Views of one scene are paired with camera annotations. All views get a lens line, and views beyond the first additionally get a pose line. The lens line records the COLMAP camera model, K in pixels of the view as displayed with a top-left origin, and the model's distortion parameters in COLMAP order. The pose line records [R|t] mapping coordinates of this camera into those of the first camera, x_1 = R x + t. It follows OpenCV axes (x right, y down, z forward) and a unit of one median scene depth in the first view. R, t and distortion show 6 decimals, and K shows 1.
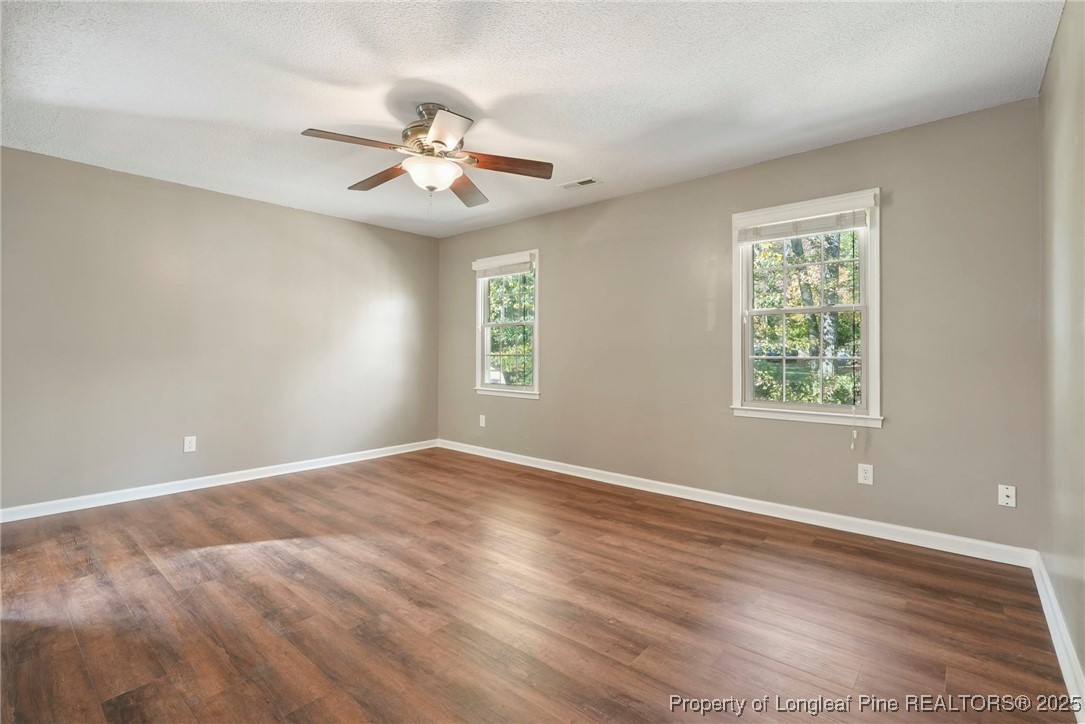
lens RADIAL K [[508.3, 0, 541.1], [0, 508.3, 357.7], [0, 0, 1]] dist [-0.003003, 0.000764]
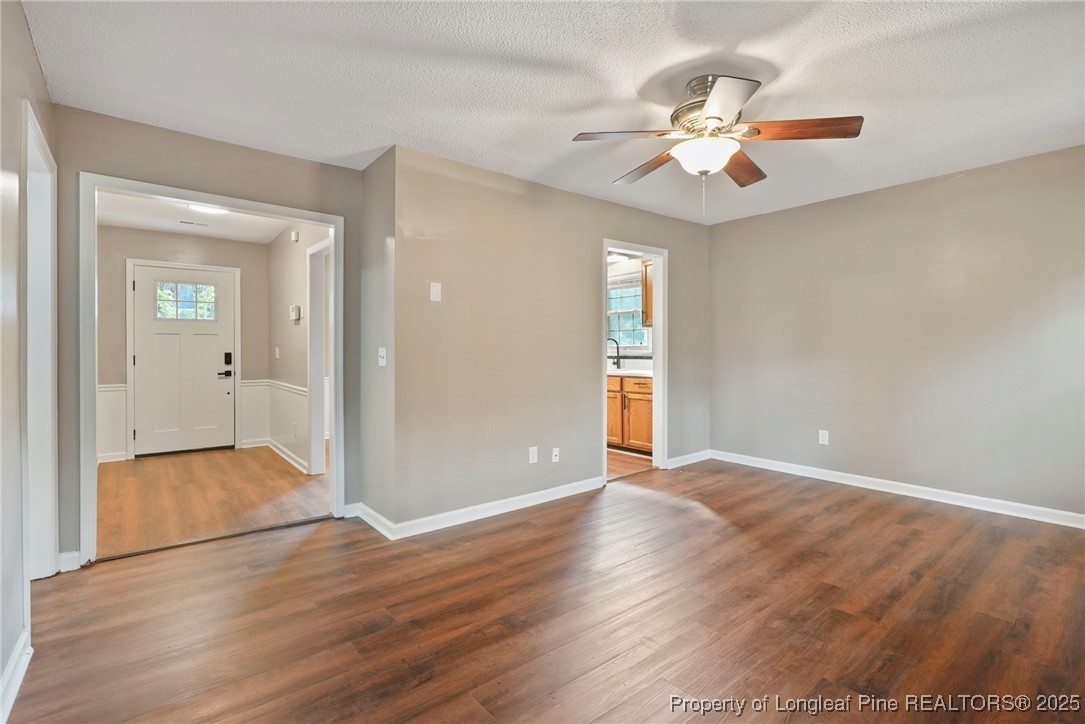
lens RADIAL K [[508.3, 0, 542.4], [0, 508.3, 357.2], [0, 0, 1]] dist [-0.003003, 0.000764]
pose [[-0.196389, 0.010436, -0.980470, 0.645855], [-0.006446, 0.999908, 0.011934, -0.015030], [0.980505, 0.008664, -0.196304, 0.800728]]
